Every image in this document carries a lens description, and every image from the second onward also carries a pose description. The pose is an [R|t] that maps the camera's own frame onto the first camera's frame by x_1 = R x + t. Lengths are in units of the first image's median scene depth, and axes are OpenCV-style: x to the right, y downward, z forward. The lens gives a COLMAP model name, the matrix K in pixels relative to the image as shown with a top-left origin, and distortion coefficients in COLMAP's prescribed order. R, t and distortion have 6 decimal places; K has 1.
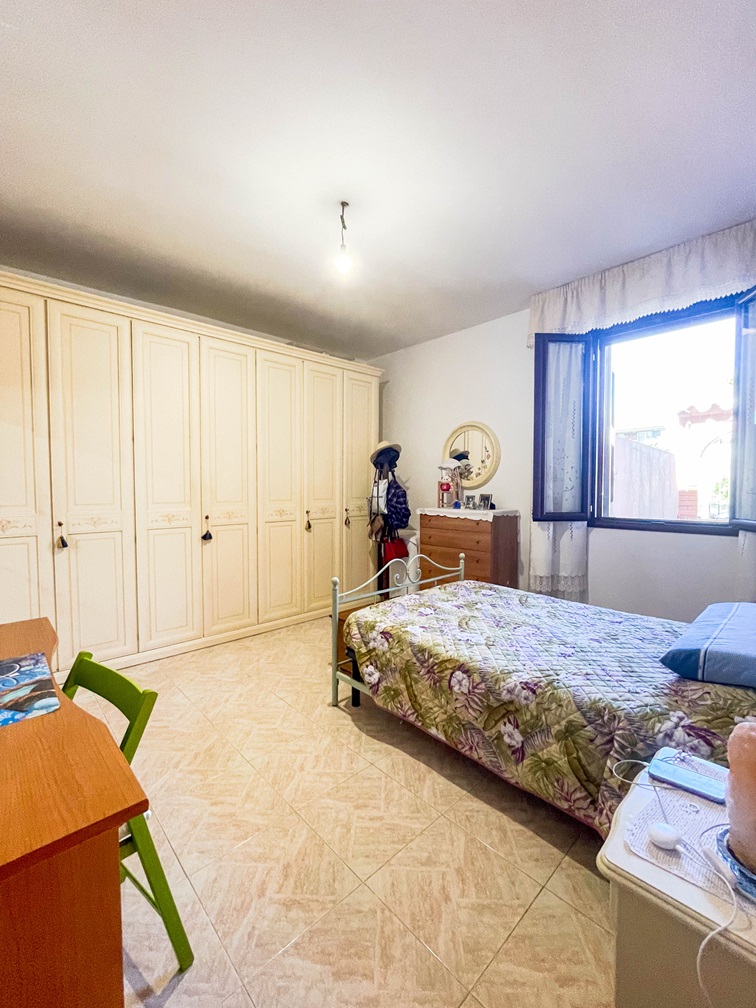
lens RADIAL K [[424.1, 0, 378.0], [0, 424.1, 504.0], [0, 0, 1]] dist [-0.010306, -0.000256]
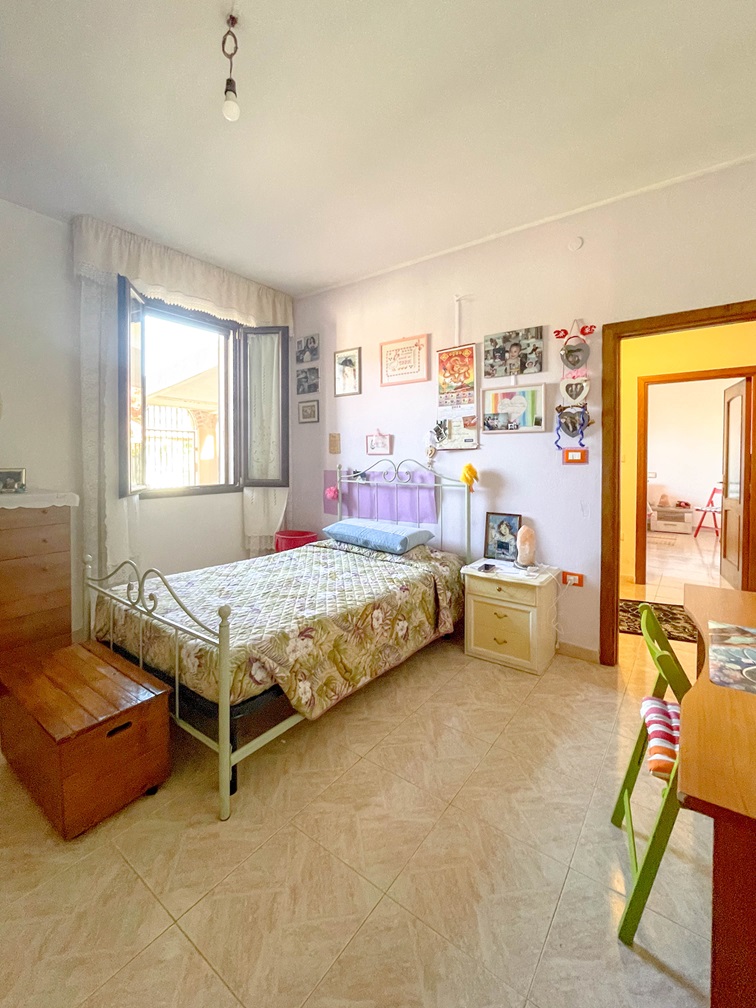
lens RADIAL K [[428.1, 0, 380.7], [0, 428.1, 464.6], [0, 0, 1]] dist [-0.000870, -0.000043]
pose [[-0.183267, -0.014693, 0.982953, -1.009634], [0.039388, 0.998976, 0.022276, -0.044658], [-0.982274, 0.042799, -0.182501, 1.200516]]
